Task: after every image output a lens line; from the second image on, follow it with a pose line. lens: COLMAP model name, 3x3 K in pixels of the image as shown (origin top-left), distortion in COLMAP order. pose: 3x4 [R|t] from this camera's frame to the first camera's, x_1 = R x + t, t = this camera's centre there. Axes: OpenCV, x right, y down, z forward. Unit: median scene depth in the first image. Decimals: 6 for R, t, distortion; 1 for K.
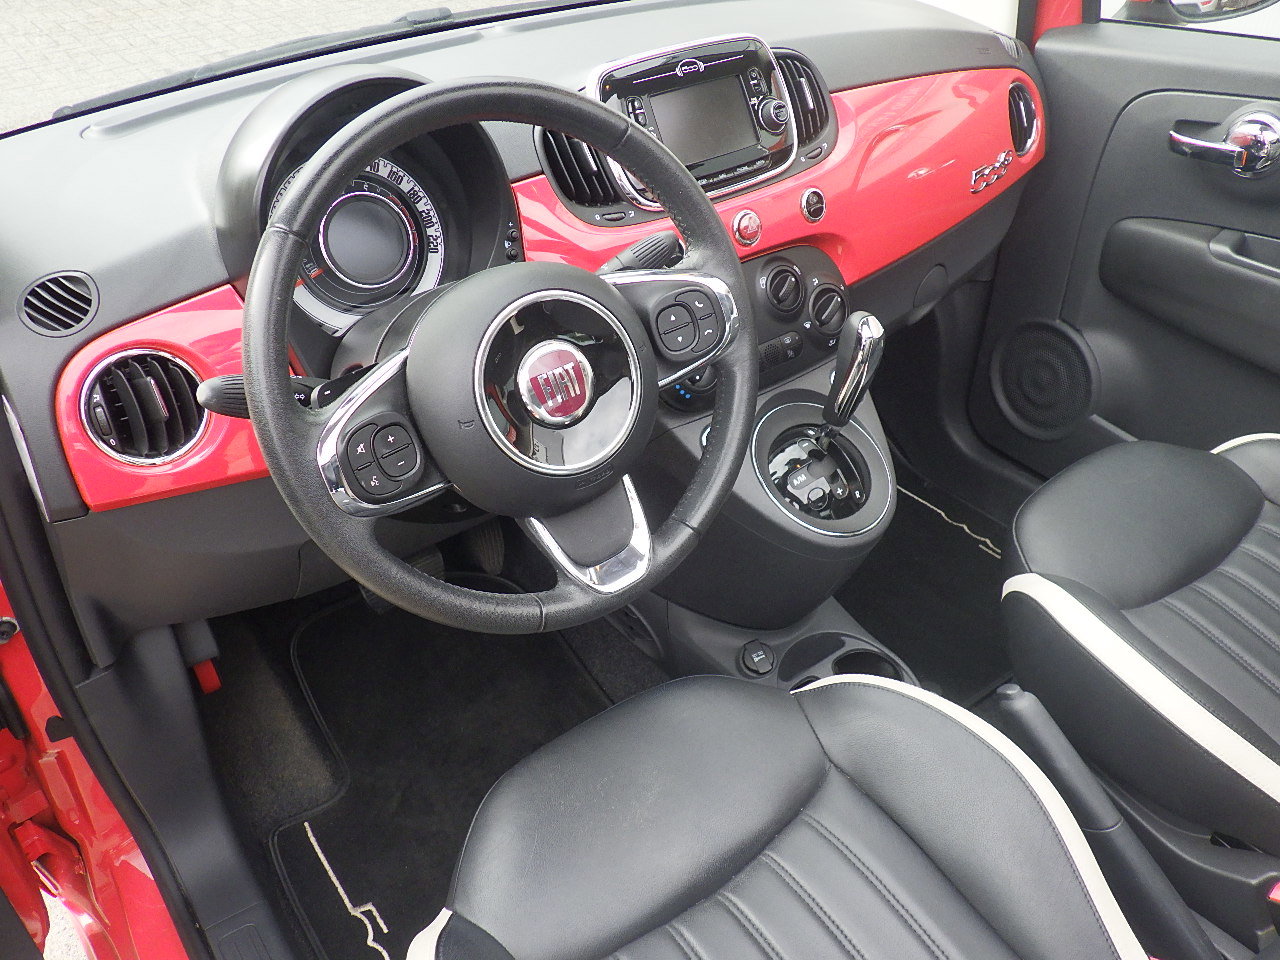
lens RADIAL K [[1041.3, 0, 638.9], [0, 1041.3, 476.8], [0, 0, 1]] dist [0.018635, -0.011985]
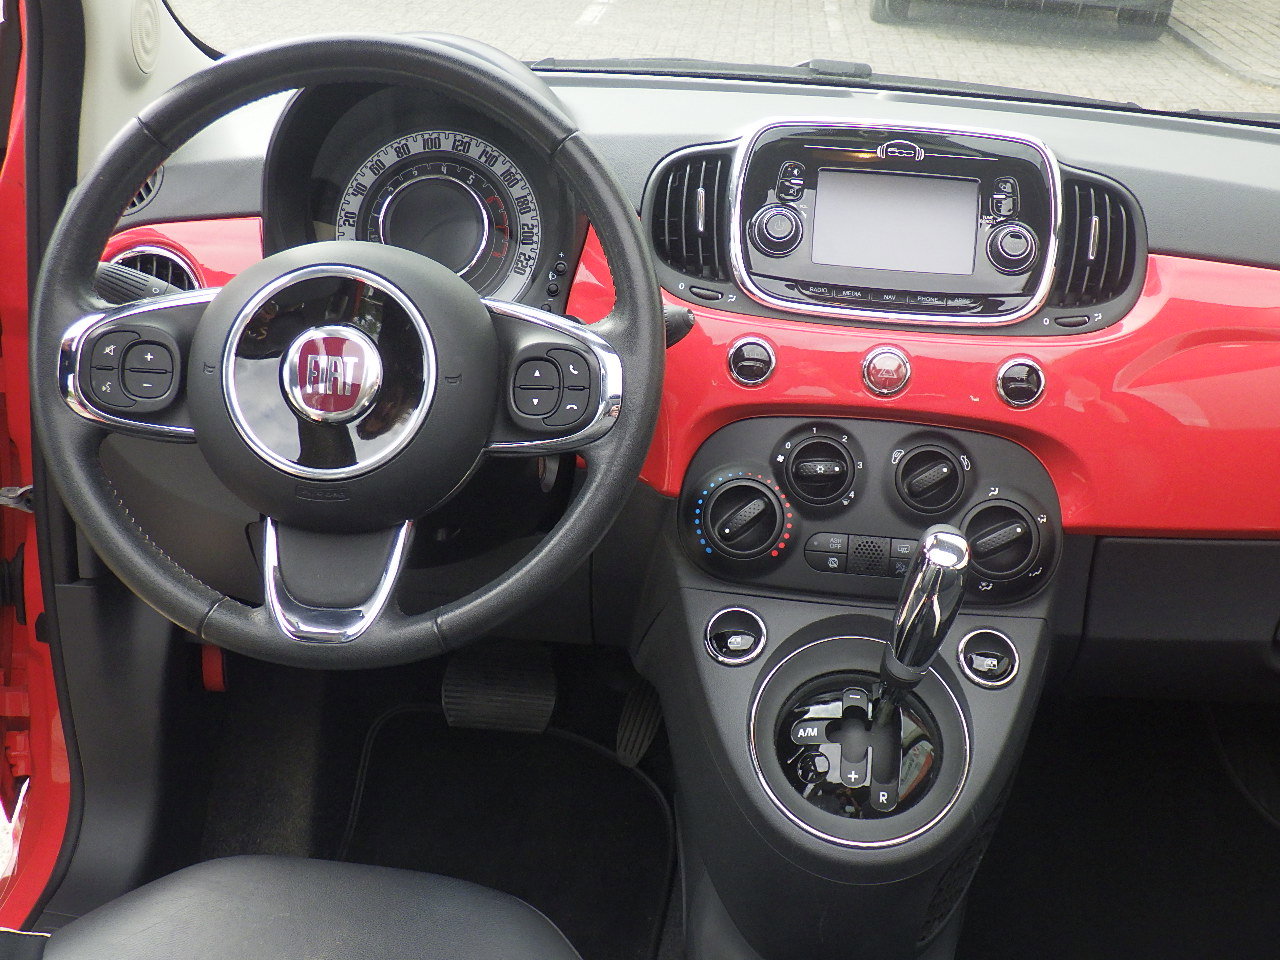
lens RADIAL K [[1558.6, 0, 640.7], [0, 1558.6, 487.5], [0, 0, 1]] dist [0.013893, 0.000000]
pose [[0.744618, 0.340184, -0.574298, 0.621044], [-0.449561, 0.891569, -0.054769, -0.035748], [0.493395, 0.298964, 0.816812, 0.076432]]
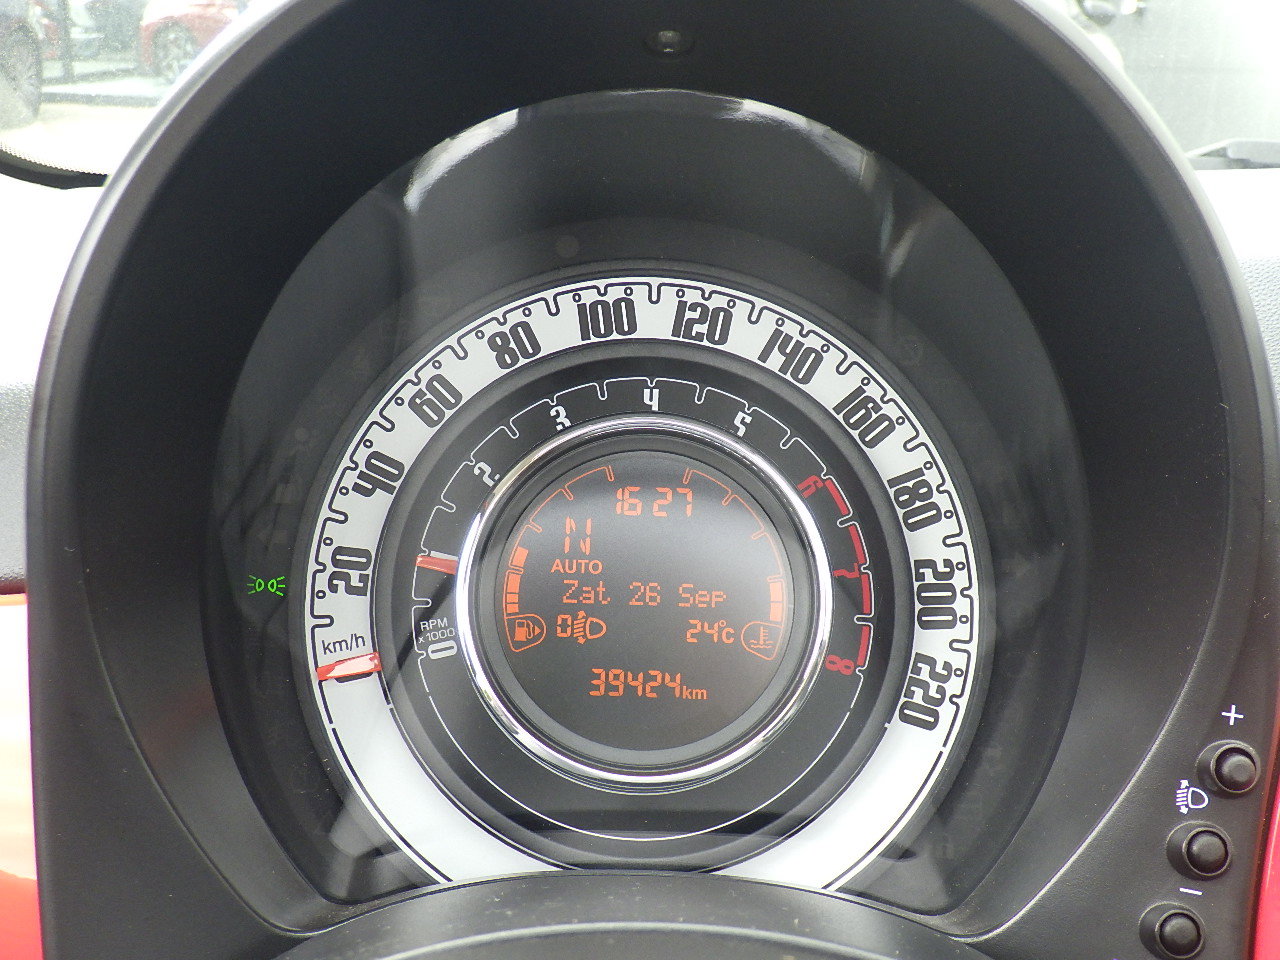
lens RADIAL K [[1558.6, 0, 632.8], [0, 1558.6, 477.1], [0, 0, 1]] dist [0.013893, 0.000000]
pose [[0.789104, 0.225504, -0.571369, -0.045566], [-0.398925, 0.895454, -0.197535, -0.158398], [0.467090, 0.383809, 0.796566, 0.613171]]
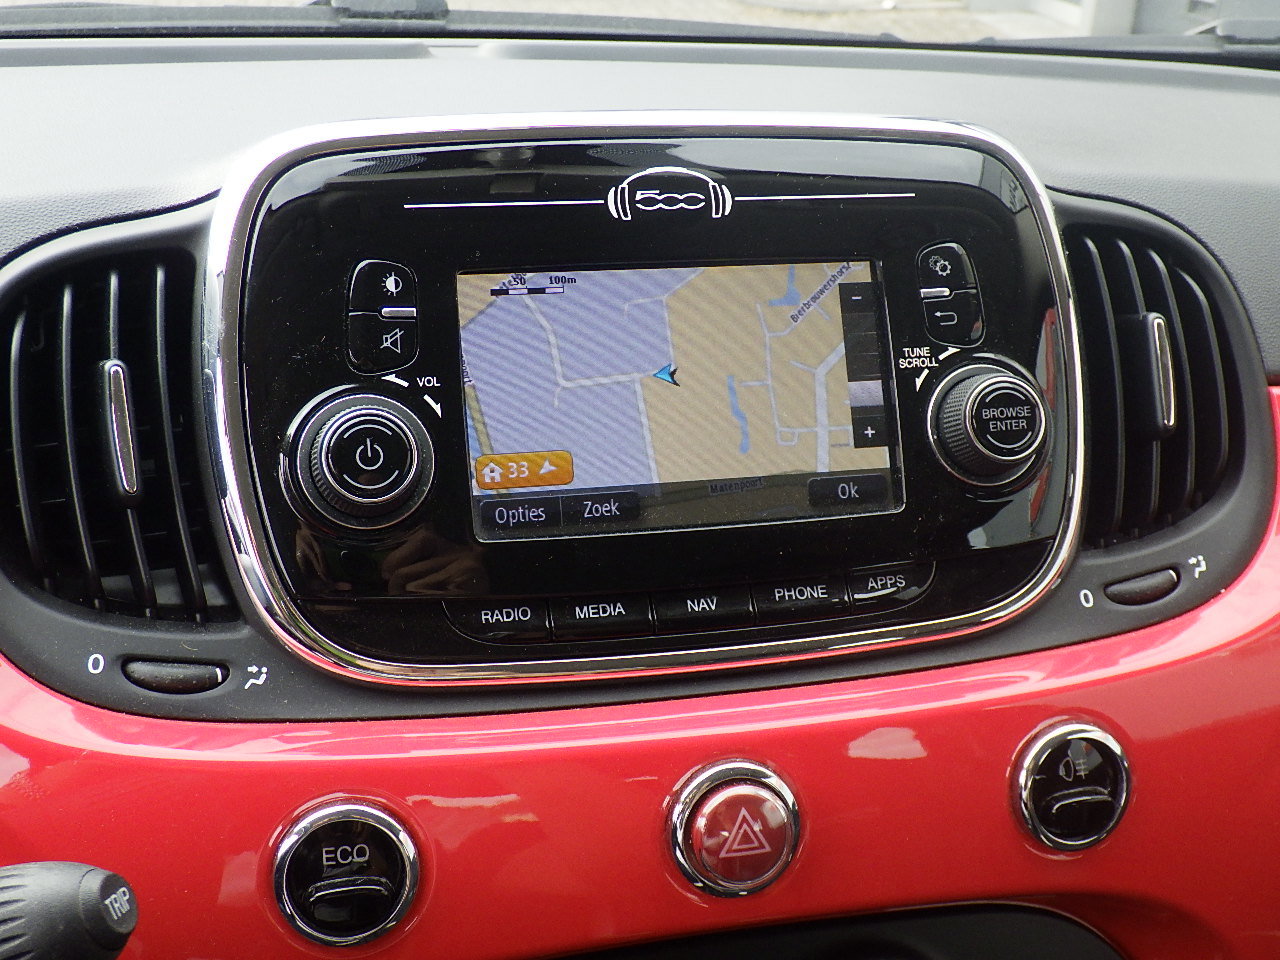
lens RADIAL K [[1558.6, 0, 640.9], [0, 1558.6, 455.7], [0, 0, 1]] dist [0.013893, 0.000000]
pose [[0.917661, 0.224659, -0.327759, 0.186886], [-0.286680, 0.945473, -0.154584, -0.261737], [0.275159, 0.235818, 0.932029, 0.632237]]
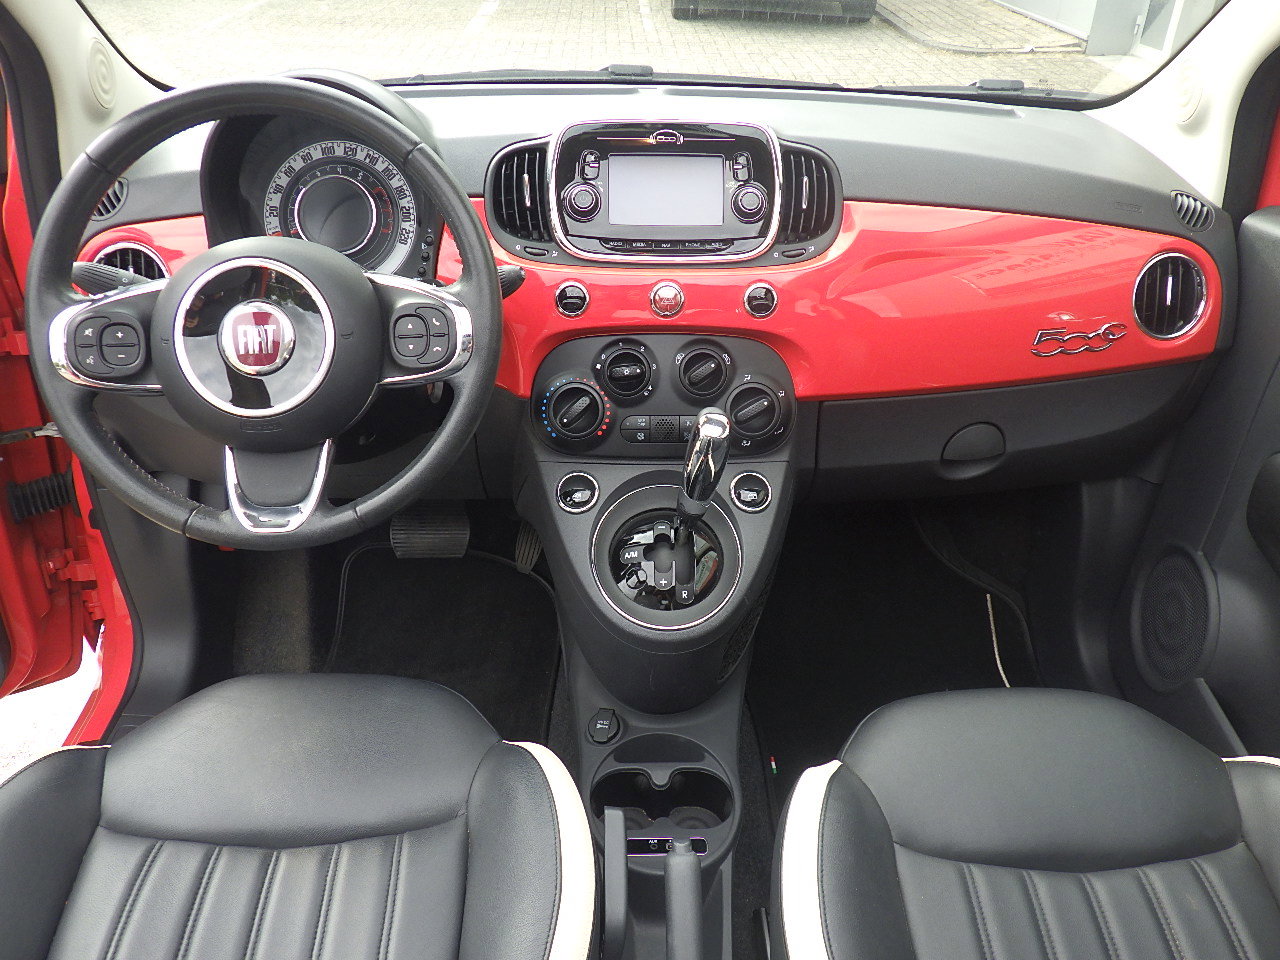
lens RADIAL K [[1041.3, 0, 634.7], [0, 1041.3, 482.2], [0, 0, 1]] dist [0.018635, -0.011985]
pose [[0.814679, 0.340119, -0.469700, 0.616471], [-0.372145, 0.927800, 0.026365, -0.091043], [0.444755, 0.153317, 0.882432, 0.127806]]
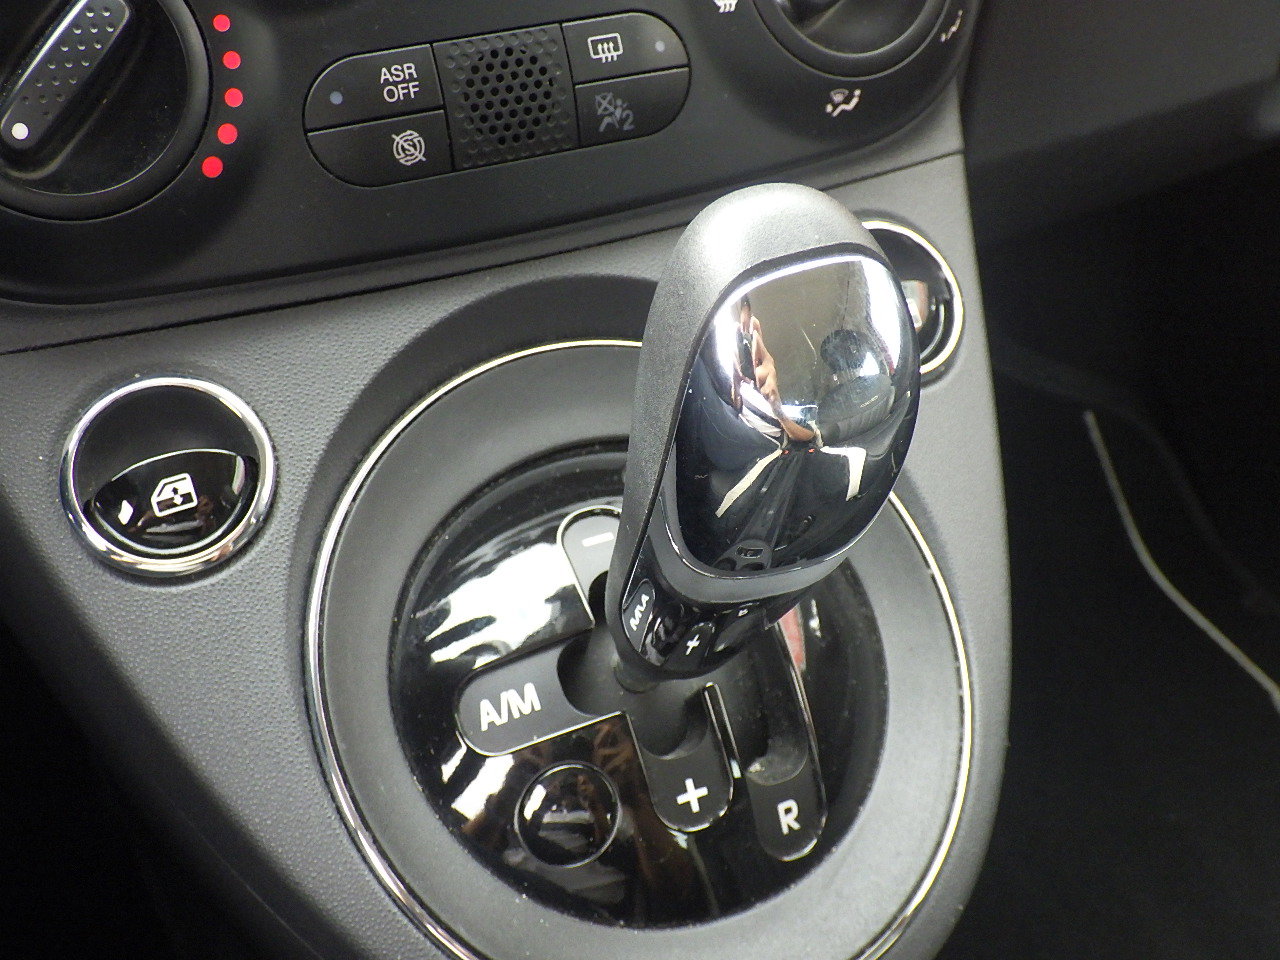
lens RADIAL K [[1558.6, 0, 636.3], [0, 1558.6, 477.6], [0, 0, 1]] dist [0.013893, 0.000000]
pose [[0.975019, 0.182932, -0.125994, 0.218391], [-0.174263, 0.981701, 0.076785, -0.073733], [0.137735, -0.052911, 0.989055, 0.717639]]
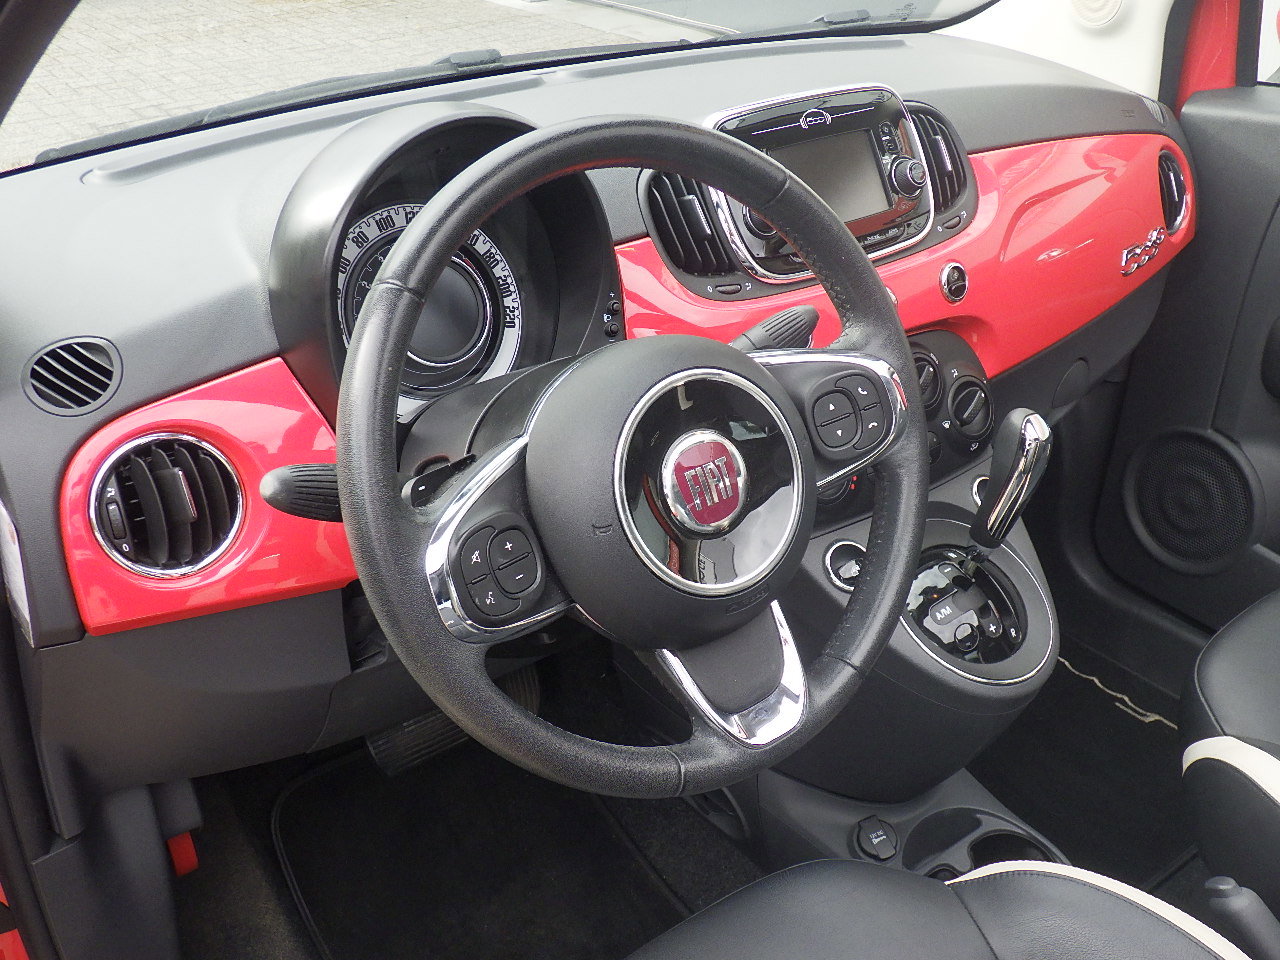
lens RADIAL K [[1261.4, 0, 640.4], [0, 1261.4, 481.8], [0, 0, 1]] dist [0.015707, 0.000000]
pose [[0.999658, 0.019332, 0.017621, -0.103746], [-0.017322, 0.994017, -0.107840, 0.011681], [-0.019600, 0.107498, 0.994012, 0.019848]]
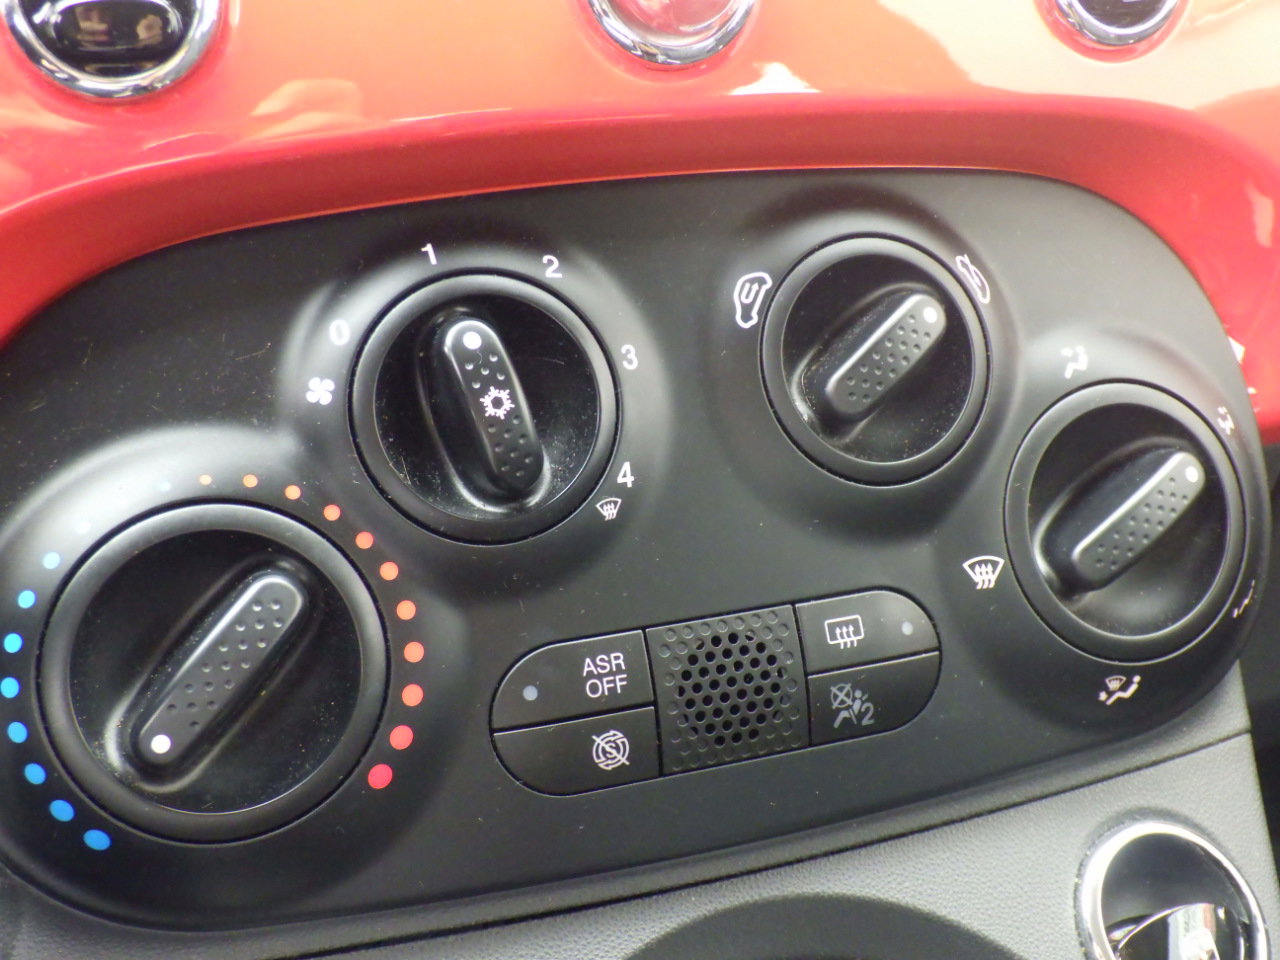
lens RADIAL K [[1558.6, 0, 641.6], [0, 1558.6, 481.0], [0, 0, 1]] dist [0.013893, 0.000000]
pose [[0.951851, 0.178591, -0.249169, 0.182882], [-0.216965, 0.966662, -0.135979, -0.118205], [0.216578, 0.183492, 0.958866, 0.767897]]
